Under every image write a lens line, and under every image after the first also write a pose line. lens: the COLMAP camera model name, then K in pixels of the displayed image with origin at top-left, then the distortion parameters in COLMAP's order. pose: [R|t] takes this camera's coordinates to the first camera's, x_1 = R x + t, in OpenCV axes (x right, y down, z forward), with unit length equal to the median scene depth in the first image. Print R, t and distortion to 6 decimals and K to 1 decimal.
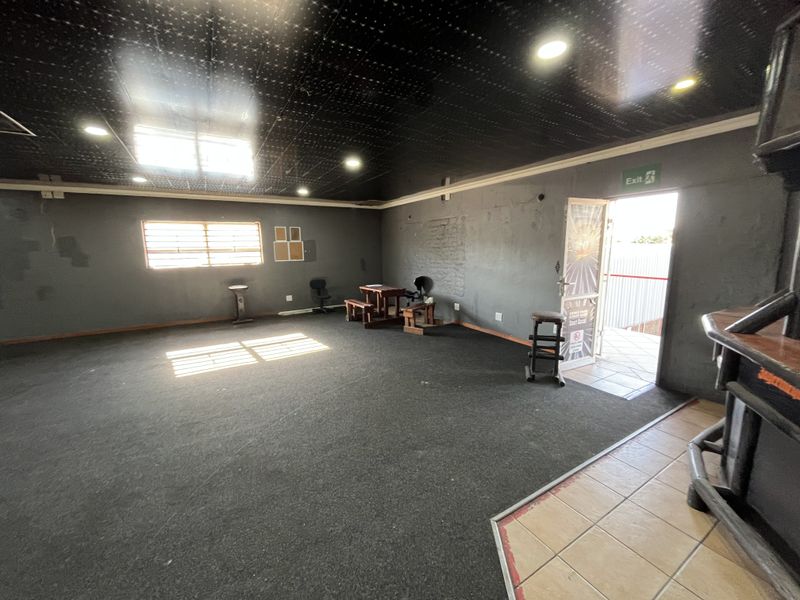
lens RADIAL K [[327.5, 0, 400.5], [0, 327.5, 299.4], [0, 0, 1]] dist [-0.003894, -0.001018]
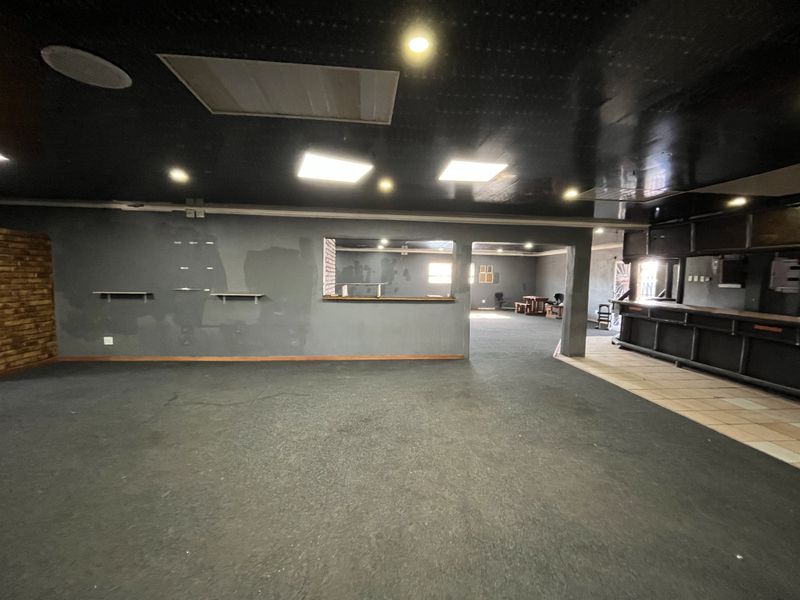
lens RADIAL K [[327.5, 0, 398.8], [0, 327.5, 298.3], [0, 0, 1]] dist [-0.003894, -0.001018]
pose [[0.903834, 0.059258, -0.423760, 0.036663], [-0.097726, 0.992776, -0.069612, 0.199591], [0.416573, 0.104330, 0.903096, -1.198132]]
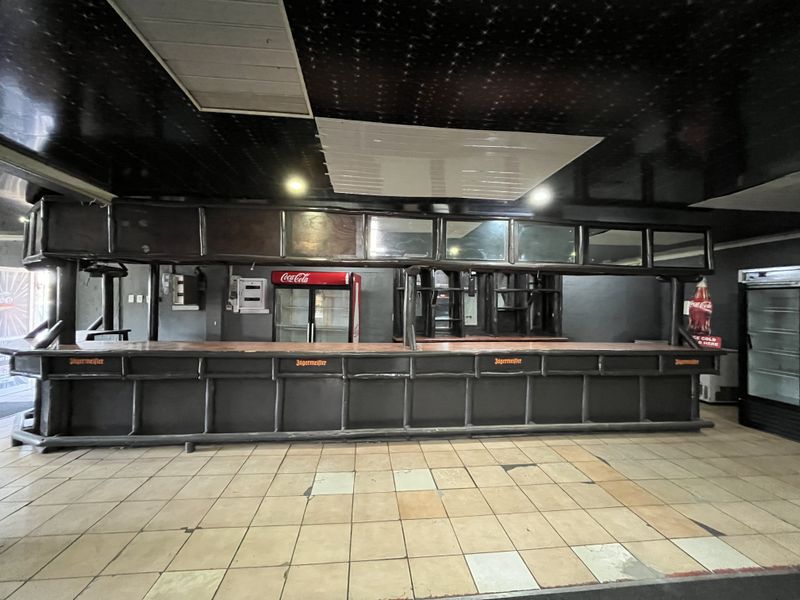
lens RADIAL K [[327.5, 0, 397.8], [0, 327.5, 299.6], [0, 0, 1]] dist [-0.003894, -0.001018]
pose [[0.421633, 0.025873, 0.906398, 0.020360], [0.132248, 0.987150, -0.089697, 0.070766], [-0.897071, 0.157688, 0.412793, -0.416378]]
